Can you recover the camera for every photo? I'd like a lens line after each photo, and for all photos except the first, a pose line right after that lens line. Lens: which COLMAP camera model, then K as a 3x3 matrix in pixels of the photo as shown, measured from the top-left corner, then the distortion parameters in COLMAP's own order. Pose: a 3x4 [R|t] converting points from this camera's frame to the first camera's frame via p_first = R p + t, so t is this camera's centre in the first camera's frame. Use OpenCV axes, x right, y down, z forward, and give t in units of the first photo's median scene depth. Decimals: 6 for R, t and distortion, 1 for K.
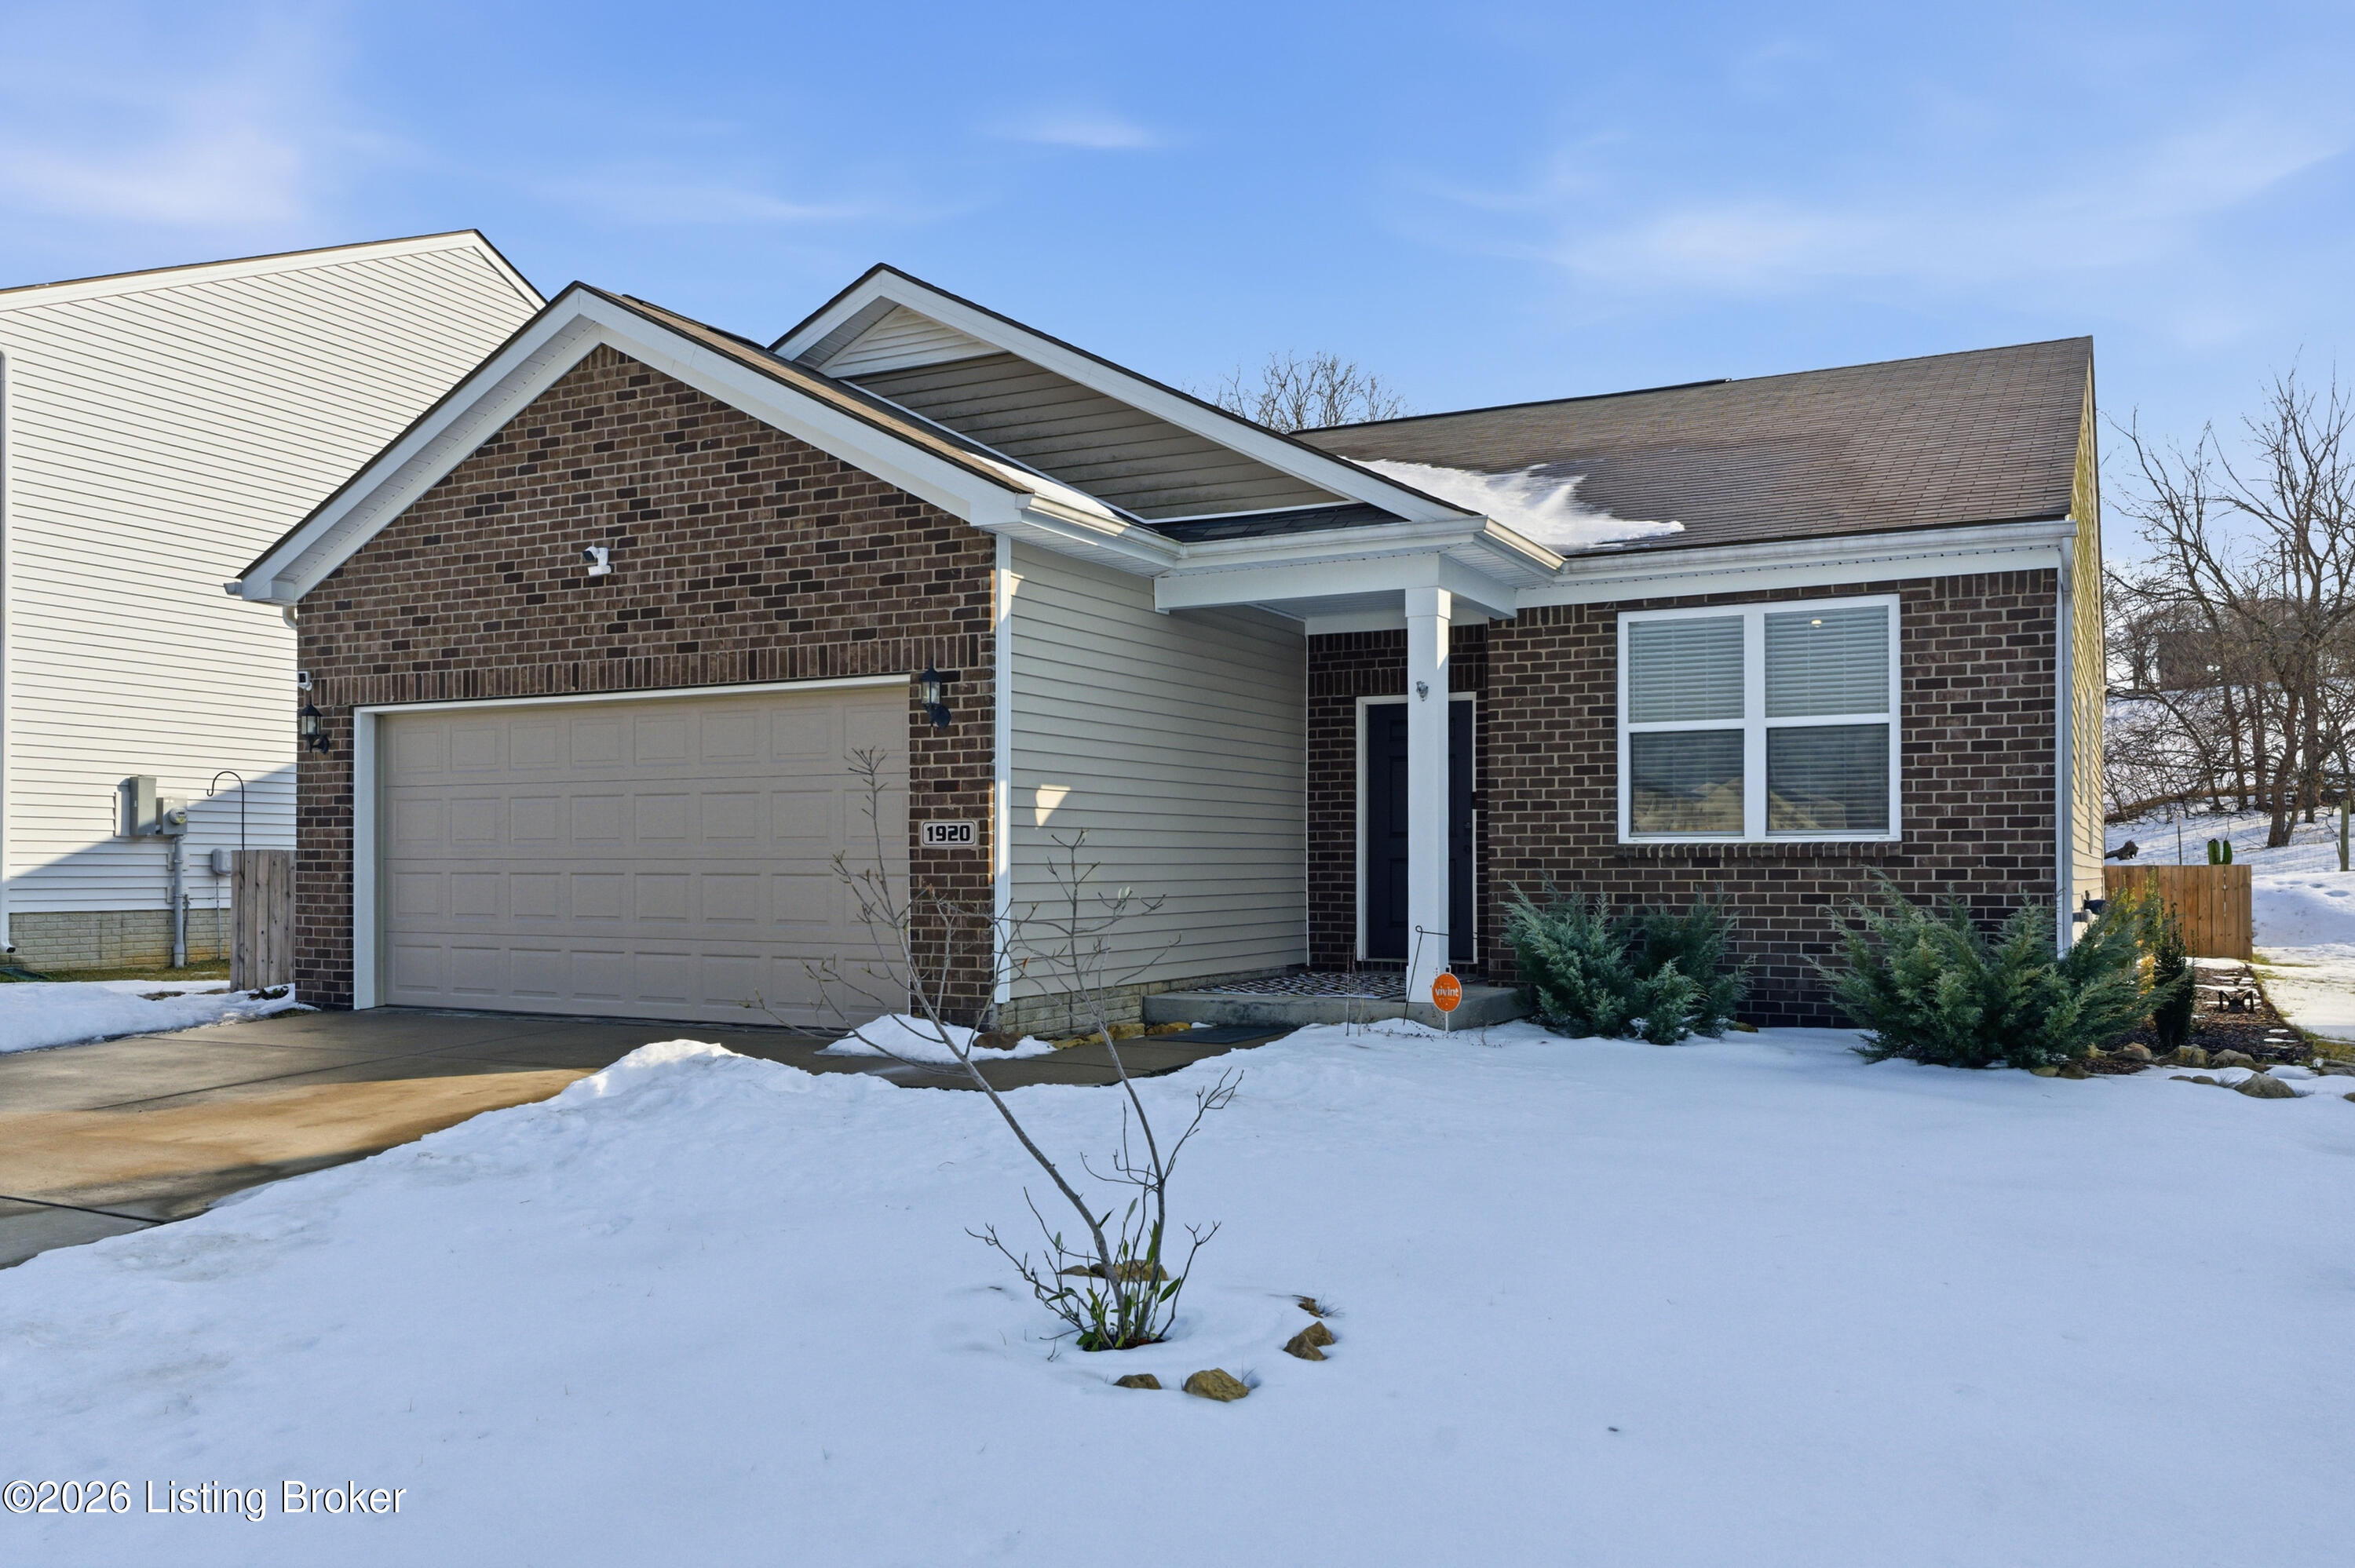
lens RADIAL K [[1837.5, 0, 1167.6], [0, 1837.5, 776.8], [0, 0, 1]] dist [0.006509, 0.007054]
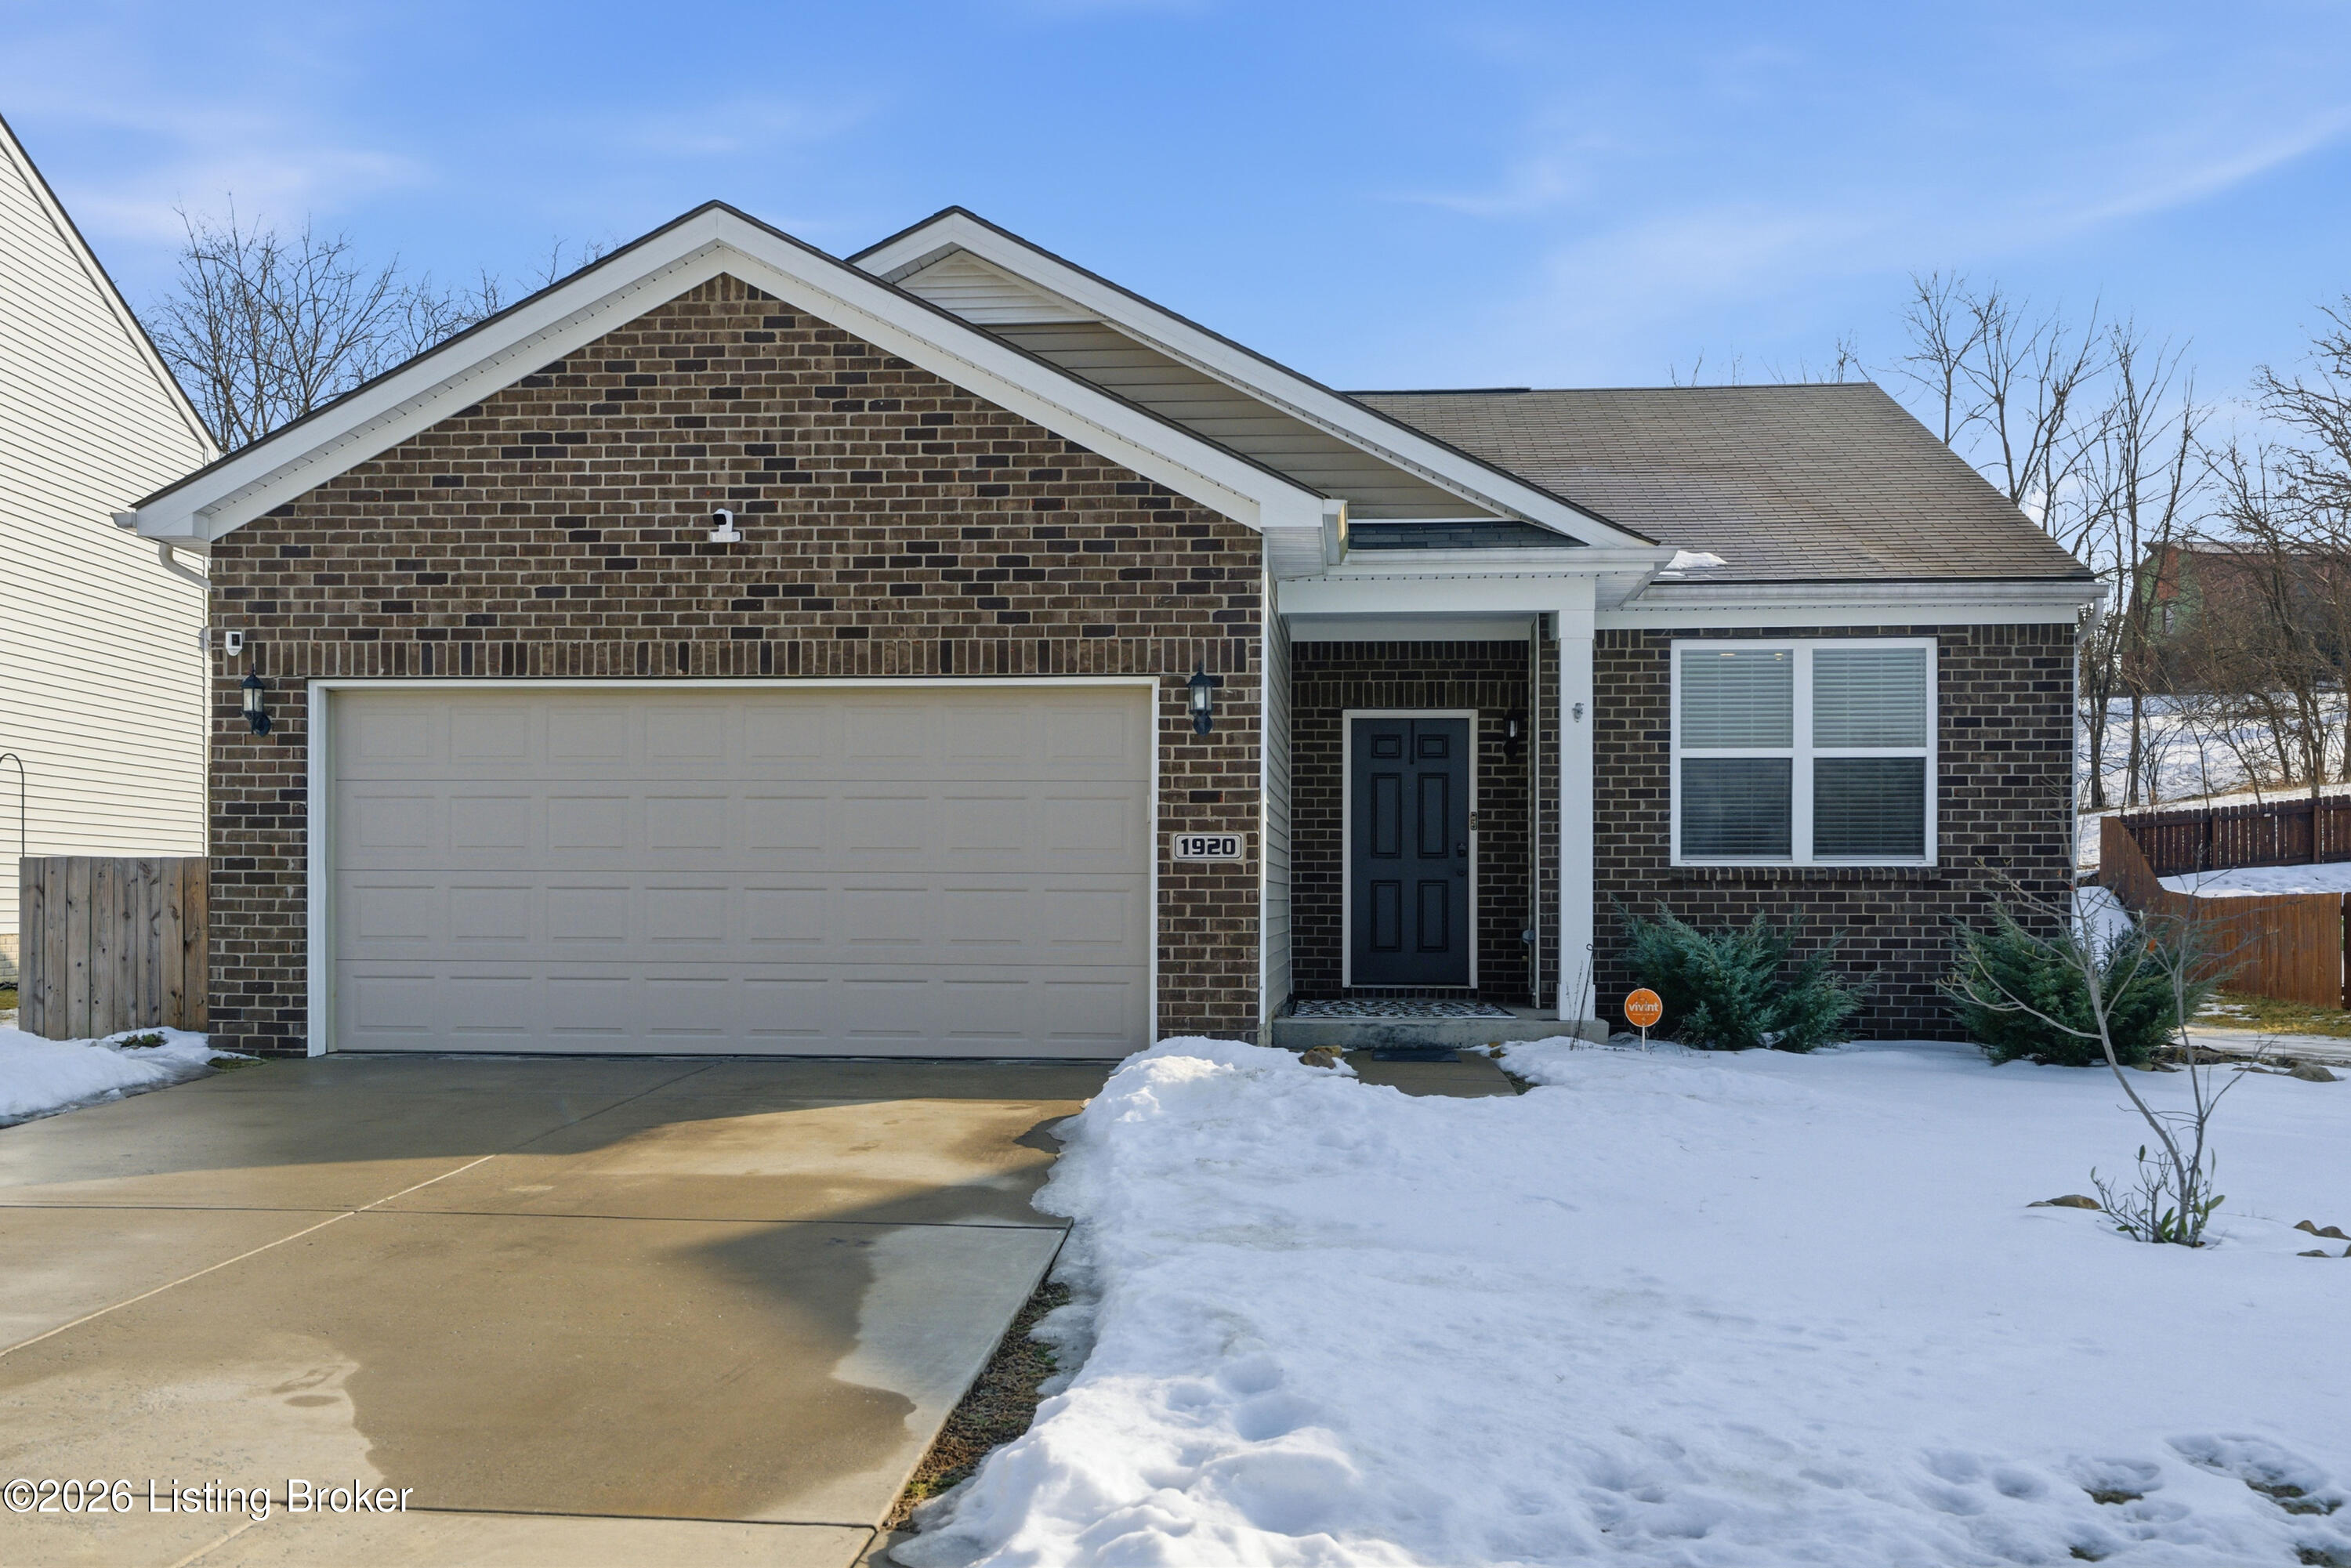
lens RADIAL K [[2331.0, 0, 1174.0], [0, 2331.0, 794.1], [0, 0, 1]] dist [0.014101, 0.000000]
pose [[0.922130, 0.022621, 0.386219, -0.527214], [-0.023459, 0.999722, -0.002544, 0.006252], [-0.386169, -0.006714, 0.922403, -0.091040]]
